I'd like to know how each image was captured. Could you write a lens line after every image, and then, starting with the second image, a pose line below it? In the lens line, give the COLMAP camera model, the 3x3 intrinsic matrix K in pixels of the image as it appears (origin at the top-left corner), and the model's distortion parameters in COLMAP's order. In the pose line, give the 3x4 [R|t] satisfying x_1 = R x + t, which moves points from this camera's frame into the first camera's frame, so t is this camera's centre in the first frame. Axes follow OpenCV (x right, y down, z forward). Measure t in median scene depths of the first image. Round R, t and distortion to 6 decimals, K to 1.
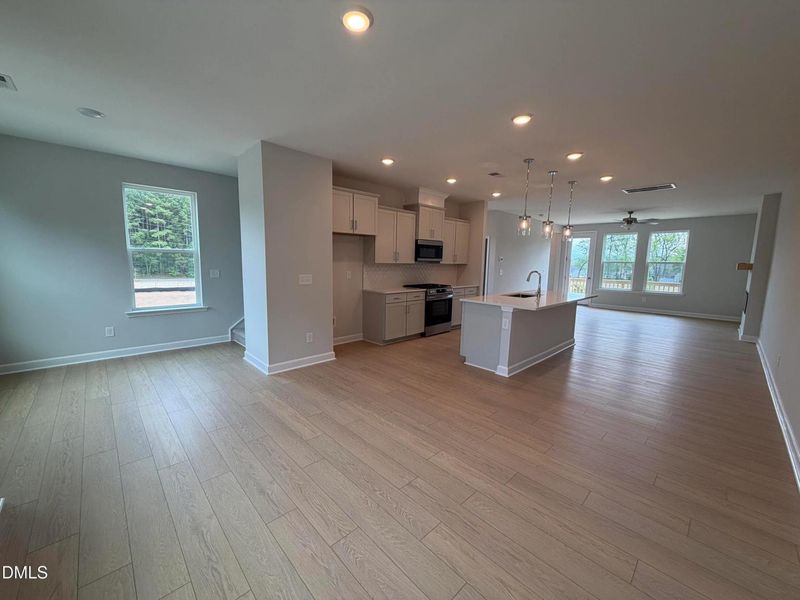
lens RADIAL K [[324.9, 0, 400.0], [0, 324.9, 300.0], [0, 0, 1]] dist [0.000196, 0.000036]
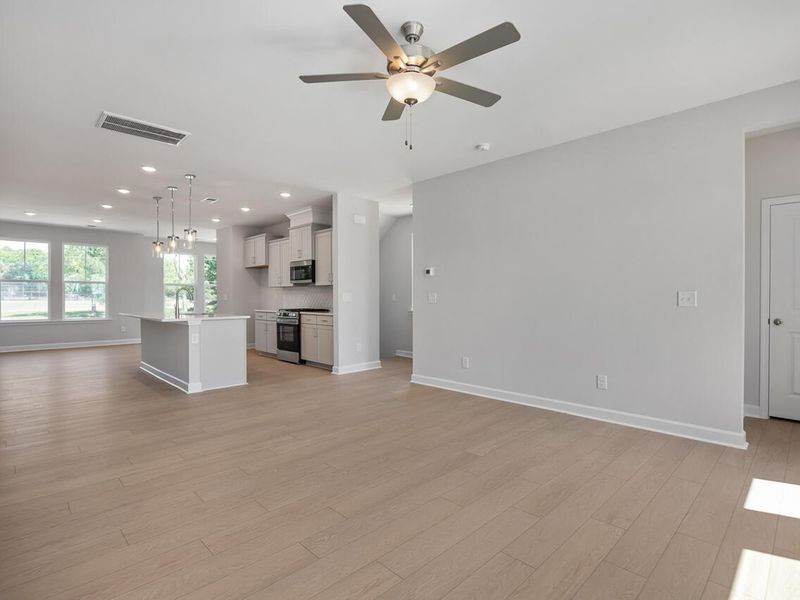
lens RADIAL K [[390.6, 0, 400.0], [0, 390.6, 300.0], [0, 0, 1]] dist [-0.020893, 0.000688]
pose [[0.022931, -0.024012, -0.999449, 1.255167], [-0.135334, 0.990435, -0.026900, -0.082314], [0.990535, 0.135876, 0.019462, 1.308889]]
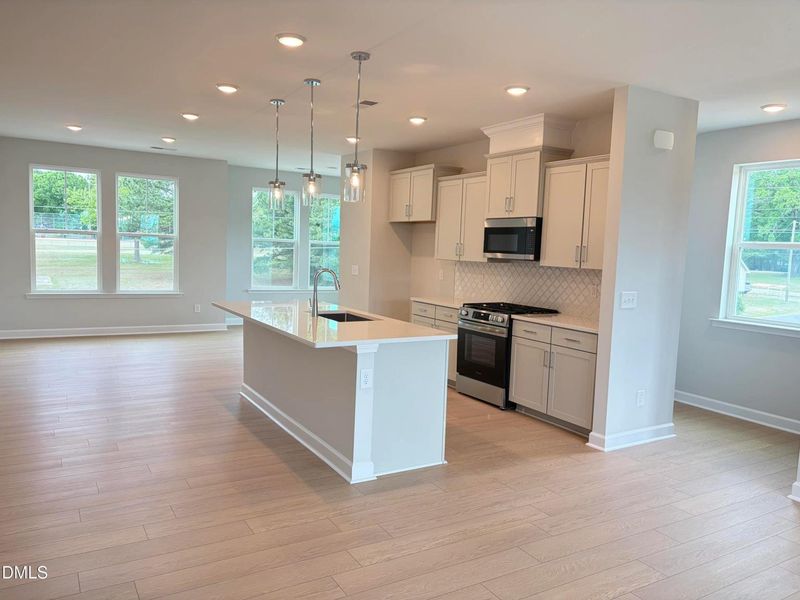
lens RADIAL K [[575.1, 0, 400.0], [0, 575.1, 300.0], [0, 0, 1]] dist [0.000229, 0.001316]
pose [[-0.217912, 0.048552, -0.974760, 1.033565], [-0.178414, 0.979950, 0.088696, -0.109689], [0.959522, 0.193238, -0.204880, 1.066193]]
